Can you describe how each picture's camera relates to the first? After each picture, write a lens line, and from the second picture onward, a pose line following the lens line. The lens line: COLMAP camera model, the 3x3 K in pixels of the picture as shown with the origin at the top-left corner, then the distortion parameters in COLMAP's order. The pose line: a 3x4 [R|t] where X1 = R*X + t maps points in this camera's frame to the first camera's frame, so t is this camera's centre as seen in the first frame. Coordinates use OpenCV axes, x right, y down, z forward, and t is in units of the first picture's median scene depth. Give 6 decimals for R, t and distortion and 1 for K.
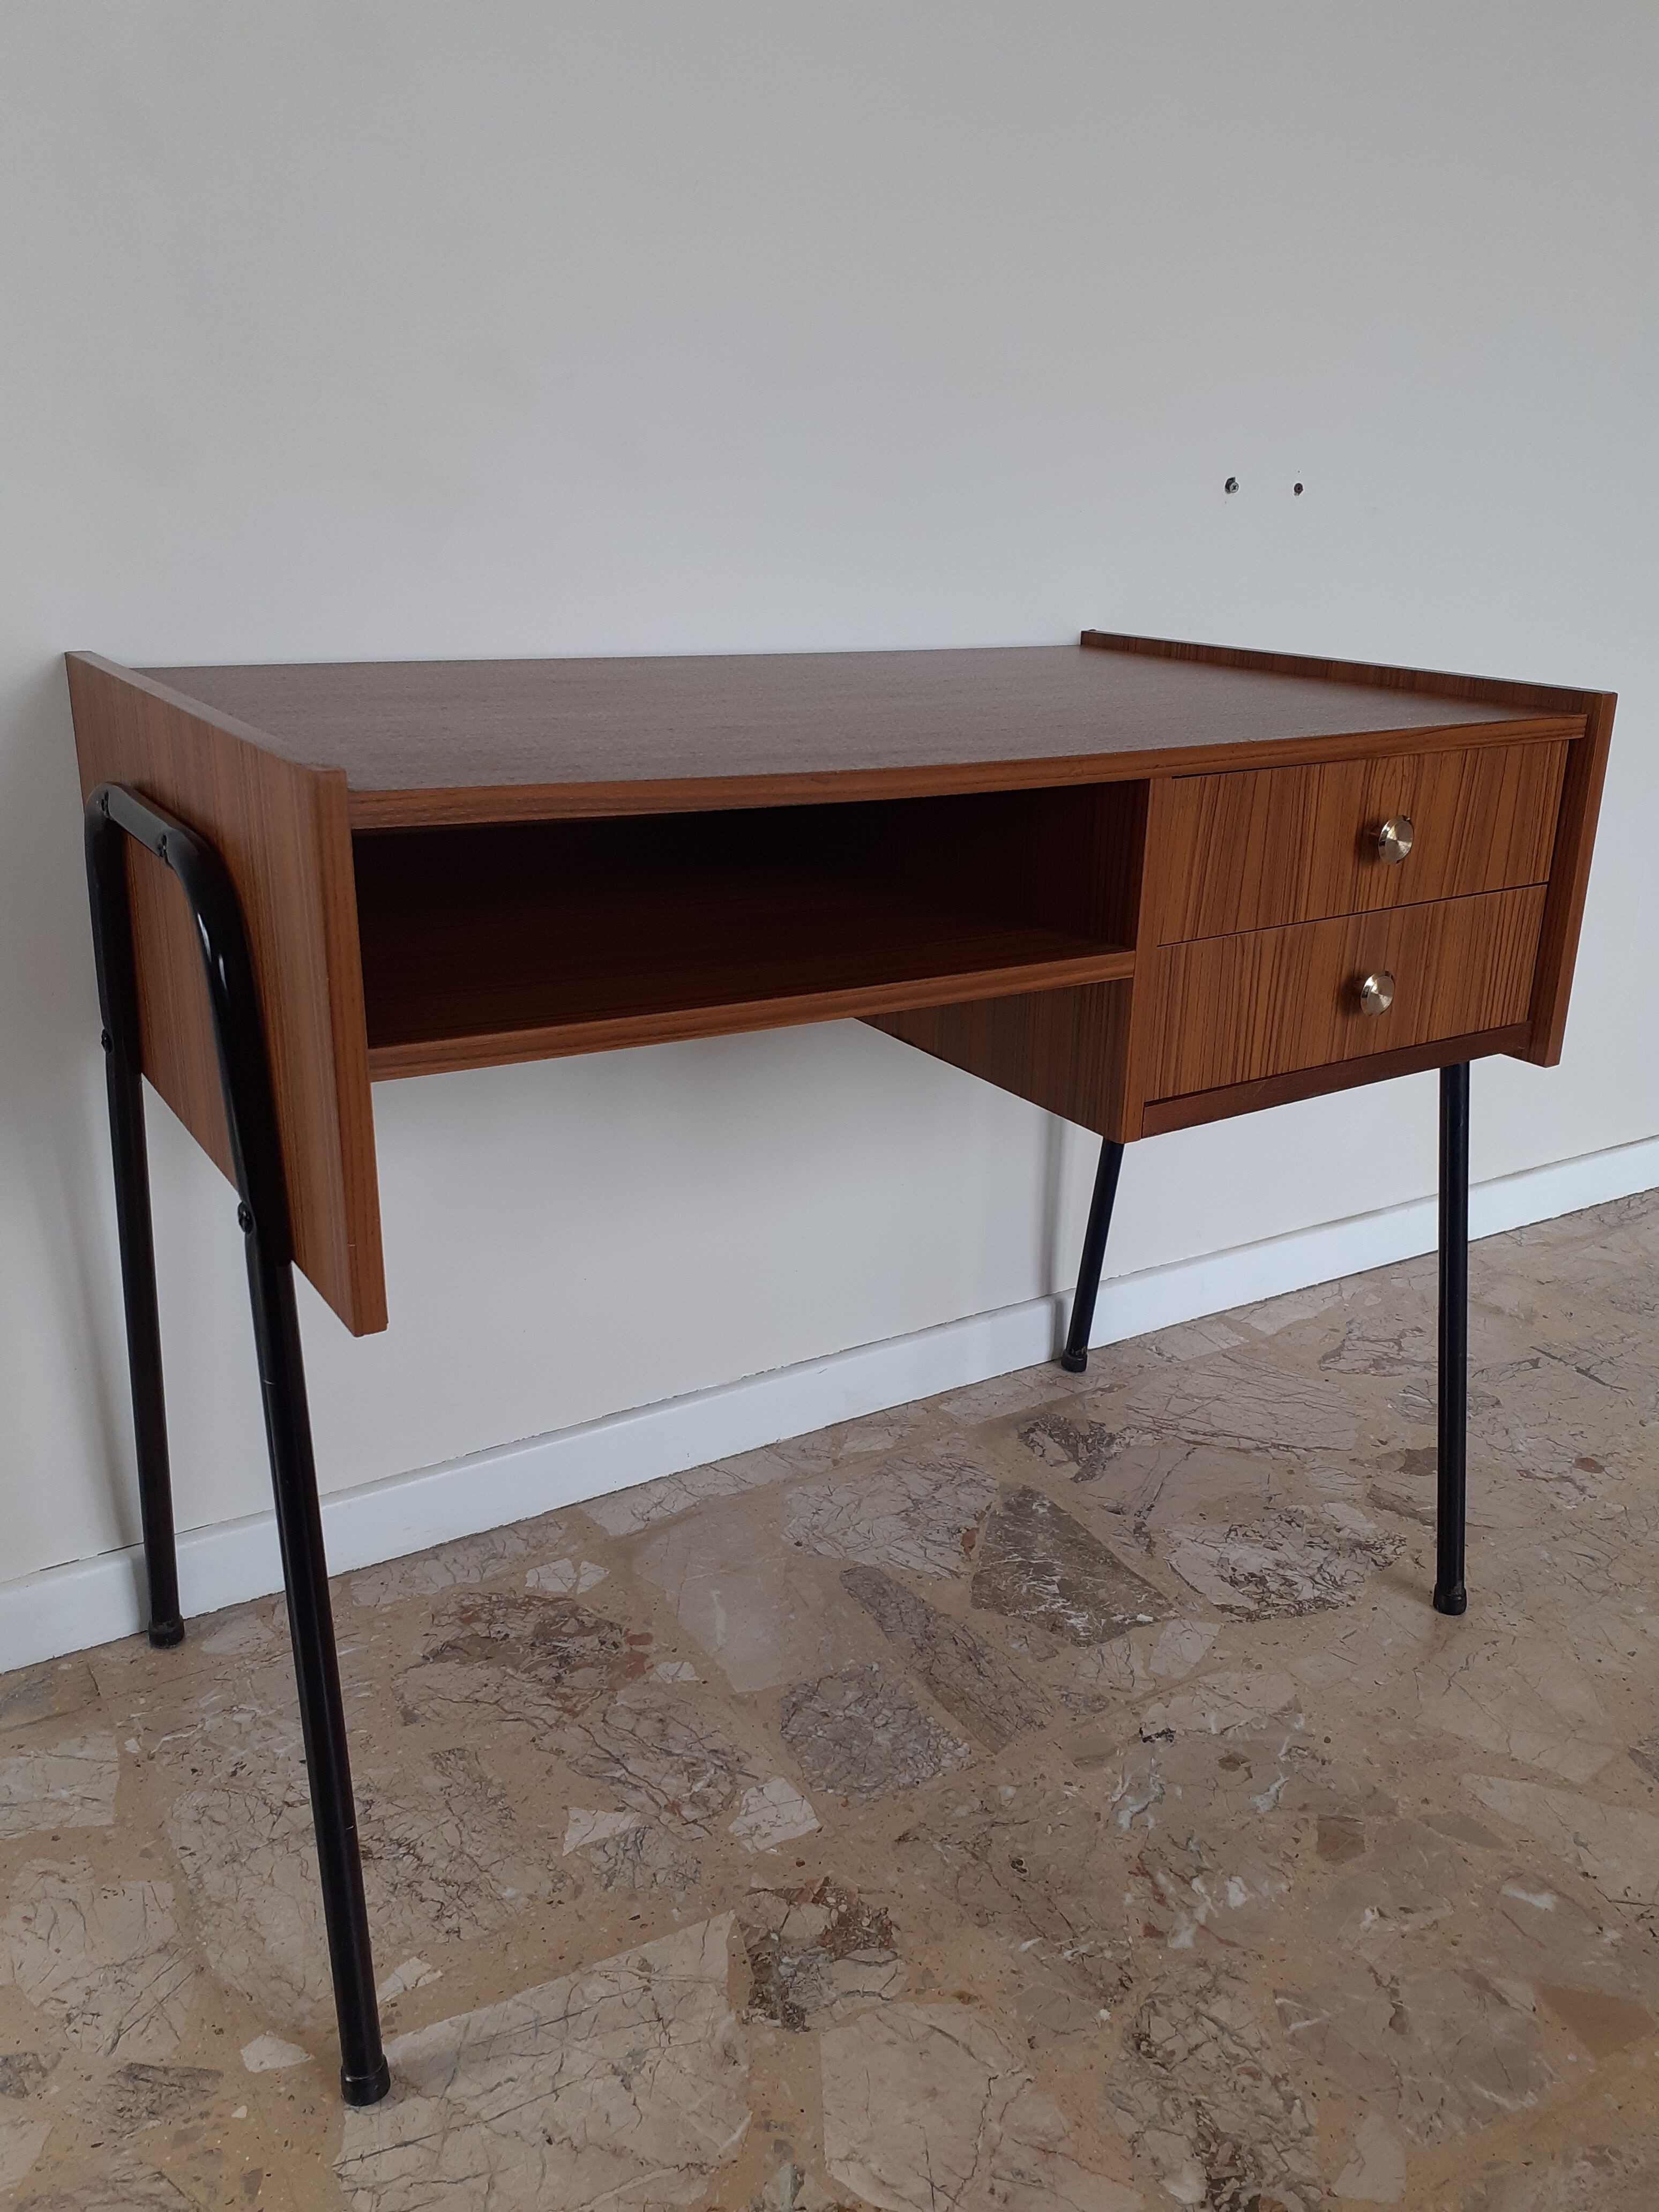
lens RADIAL K [[1795.8, 0, 863.8], [0, 1795.8, 1097.0], [0, 0, 1]] dist [0.057607, -0.092540]
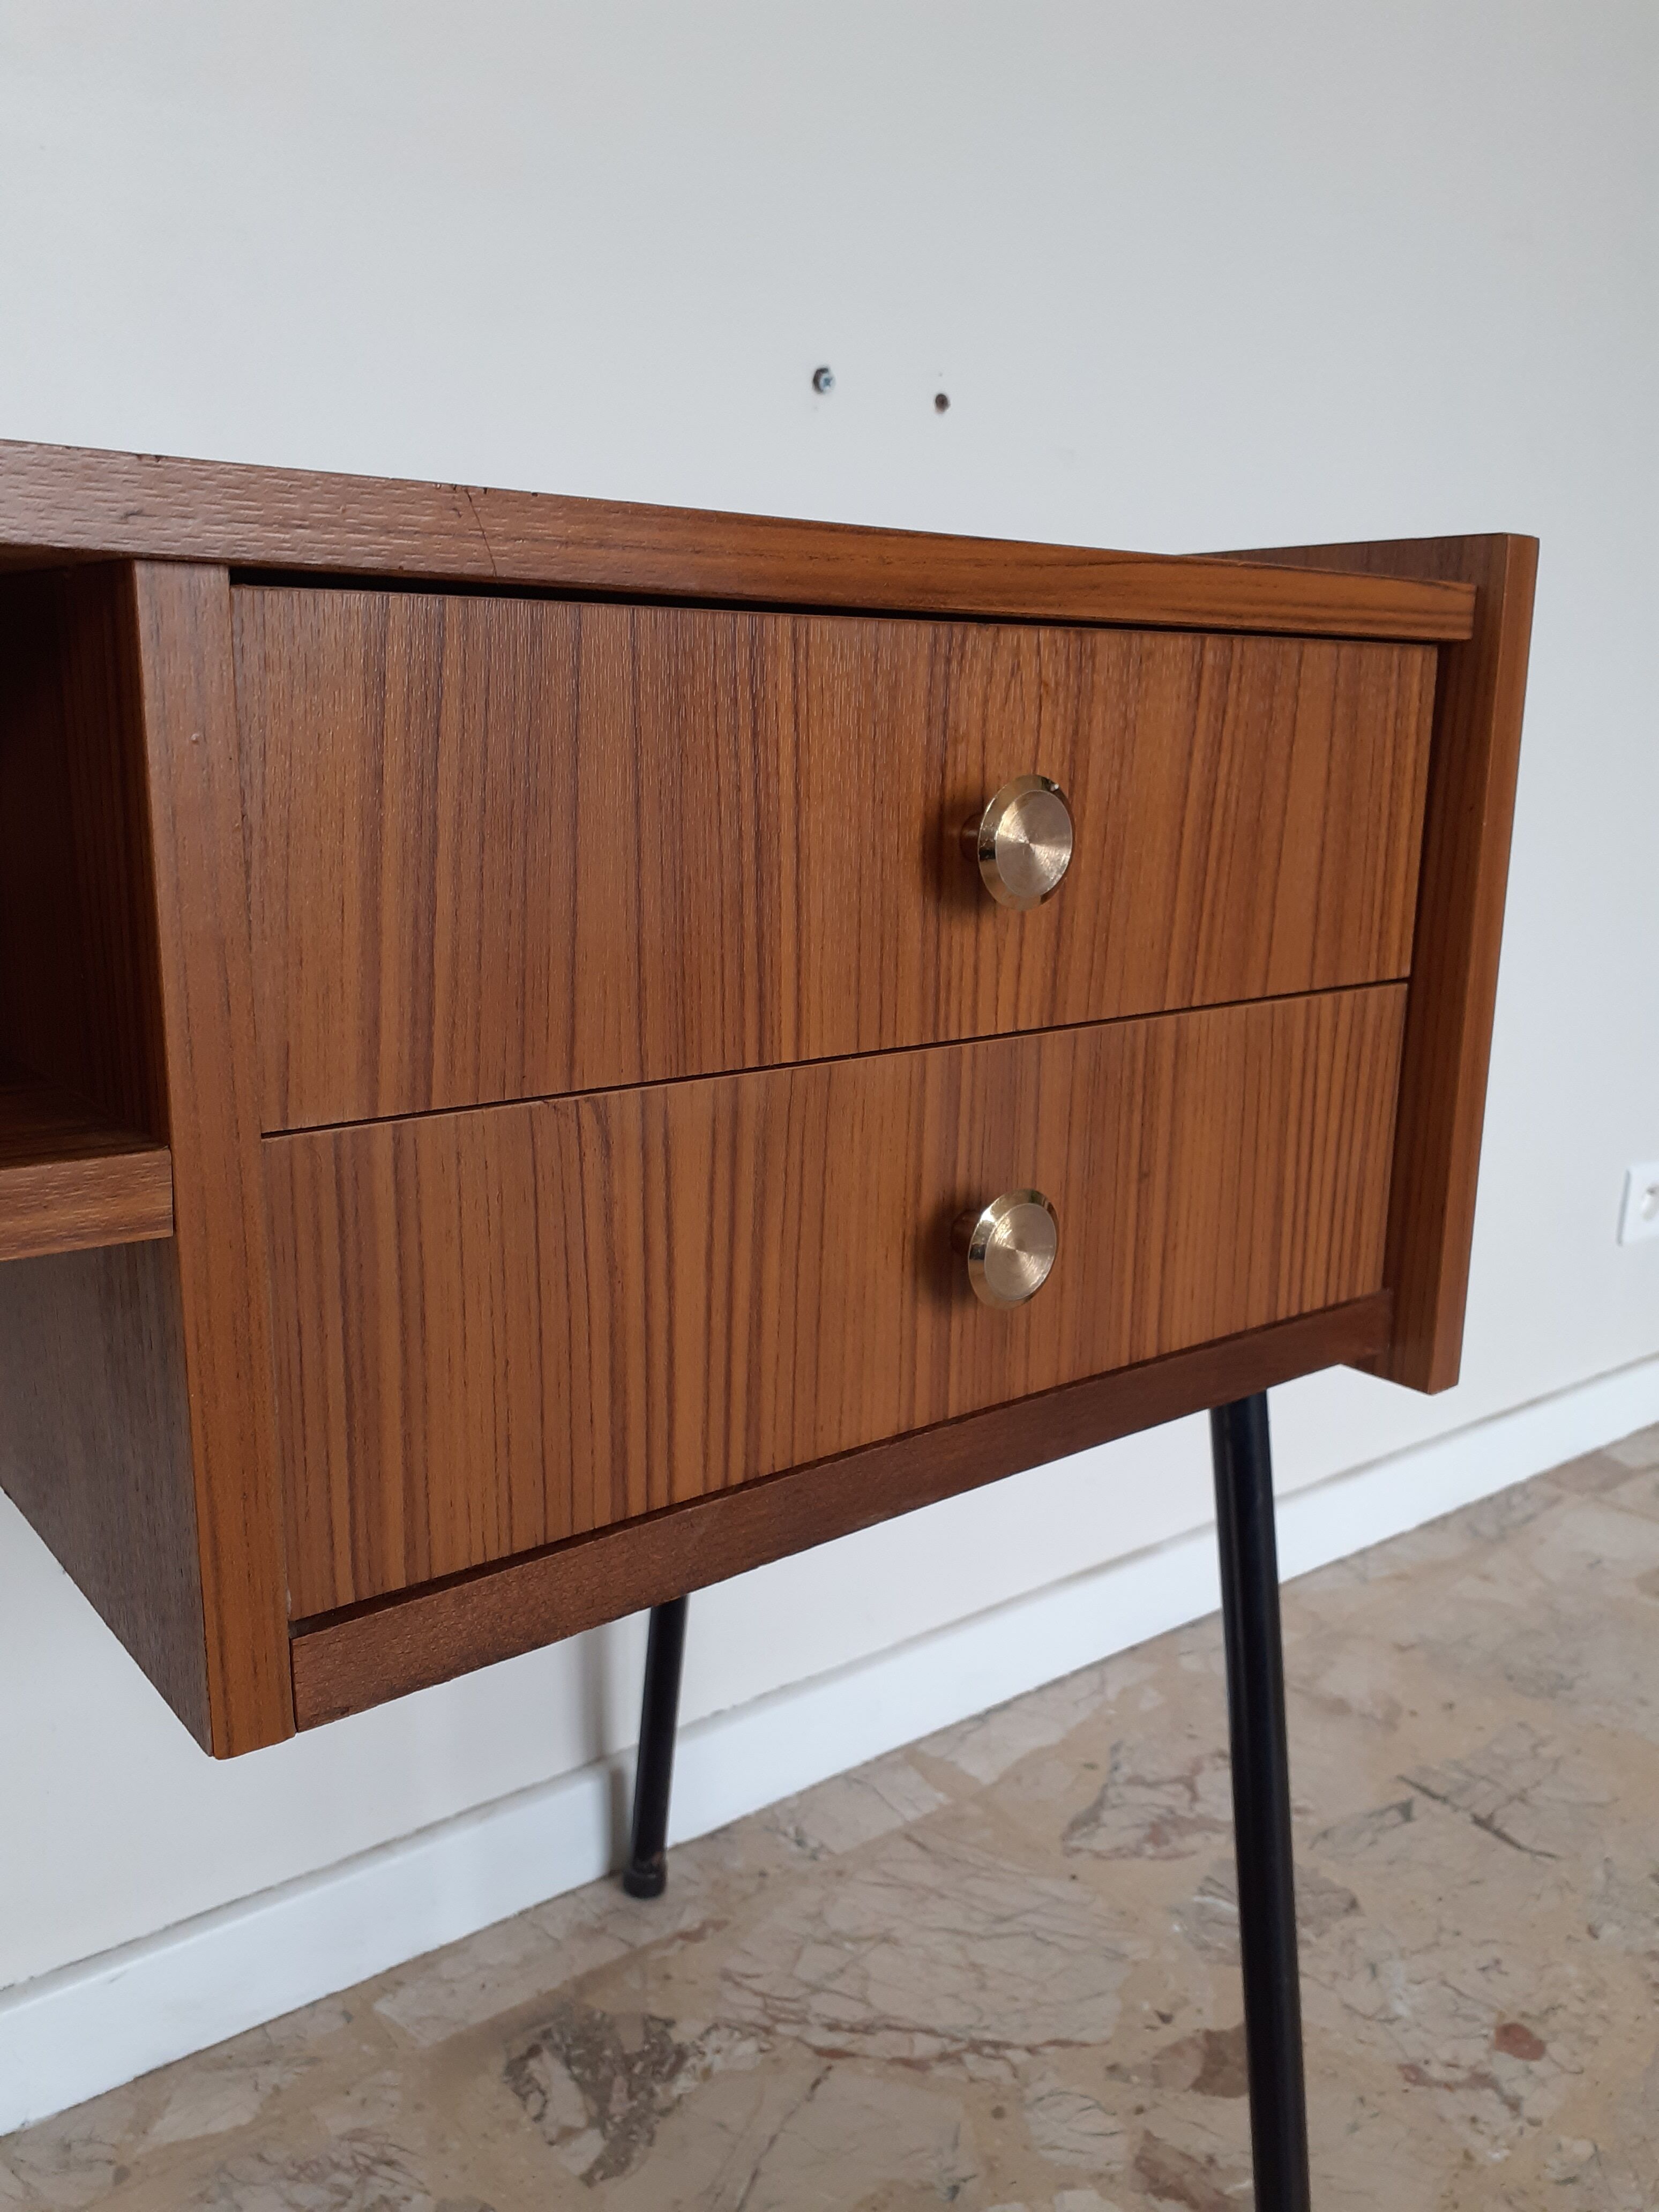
lens RADIAL K [[1795.8, 0, 867.8], [0, 1795.8, 1131.9], [0, 0, 1]] dist [0.057607, -0.092540]
pose [[0.994642, -0.027648, 0.099613, 0.185643], [0.037927, 0.993976, -0.102825, -0.037698], [-0.096170, 0.106052, 0.989699, 0.533022]]
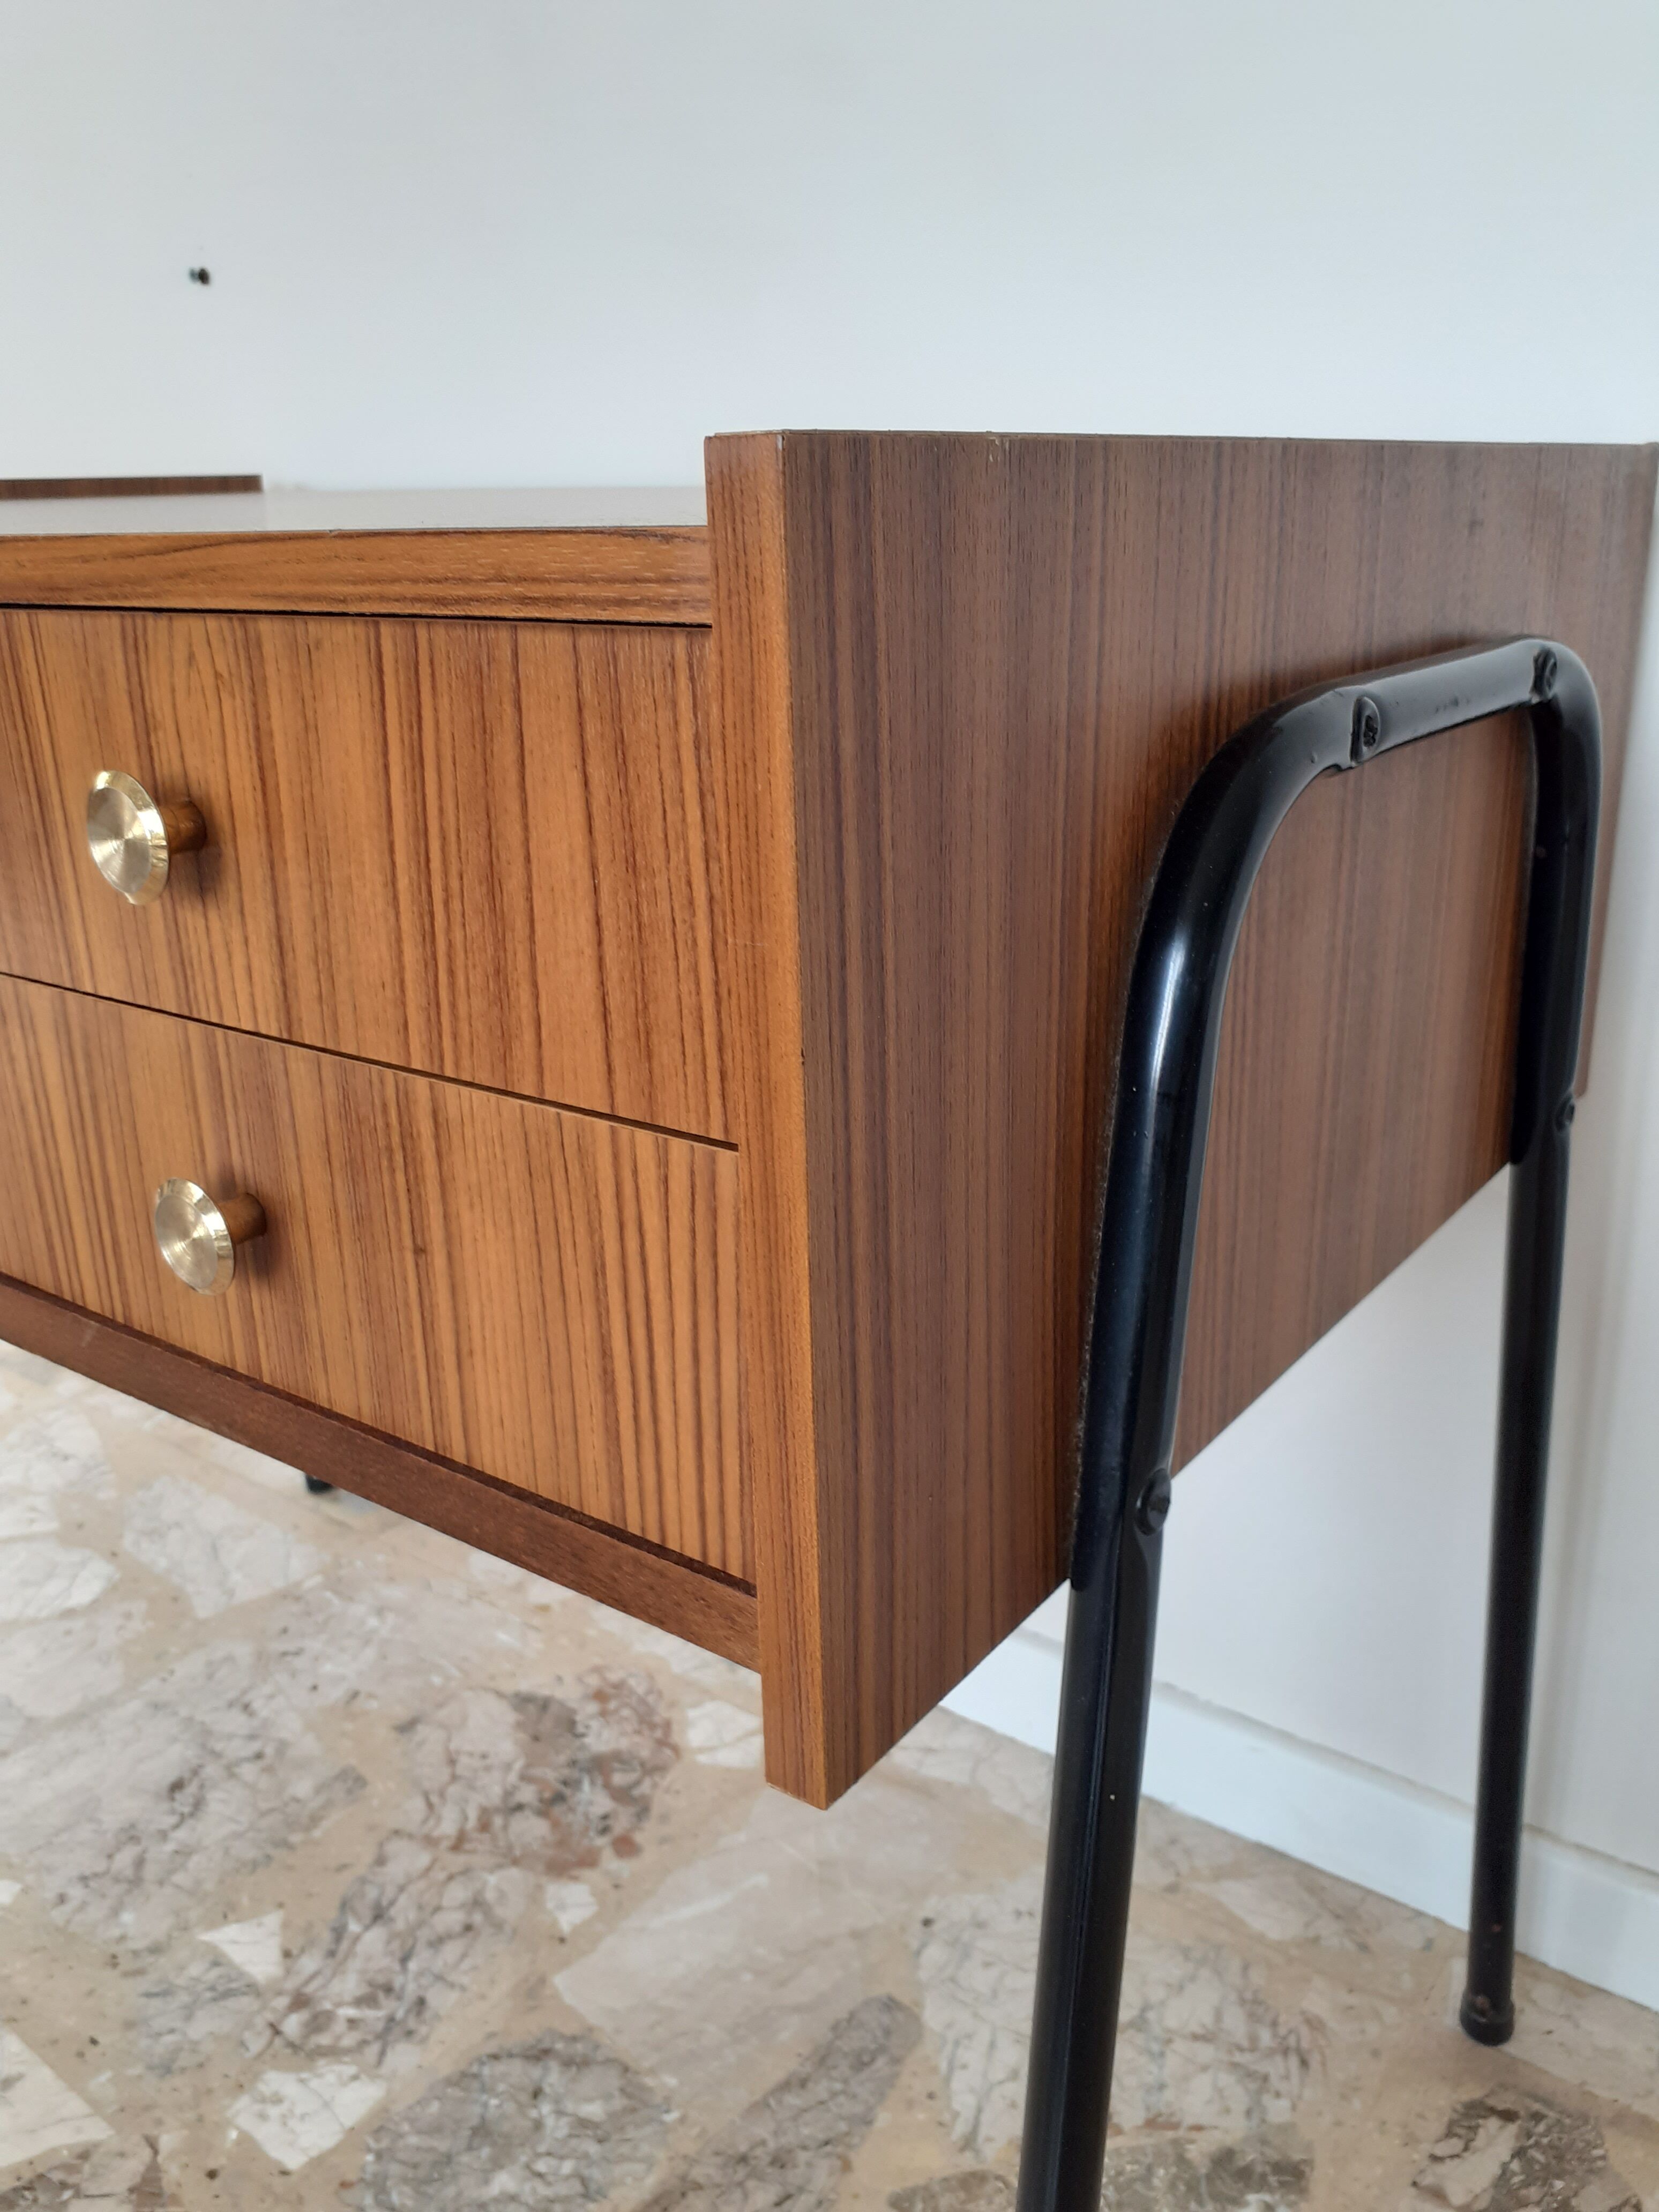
lens RADIAL K [[1795.8, 0, 860.6], [0, 1795.8, 1105.8], [0, 0, 1]] dist [0.057607, -0.092540]
pose [[0.362699, 0.277096, -0.889757, 0.574500], [-0.276117, 0.943853, 0.181387, -0.164909], [0.890061, 0.179888, 0.418845, 0.820614]]
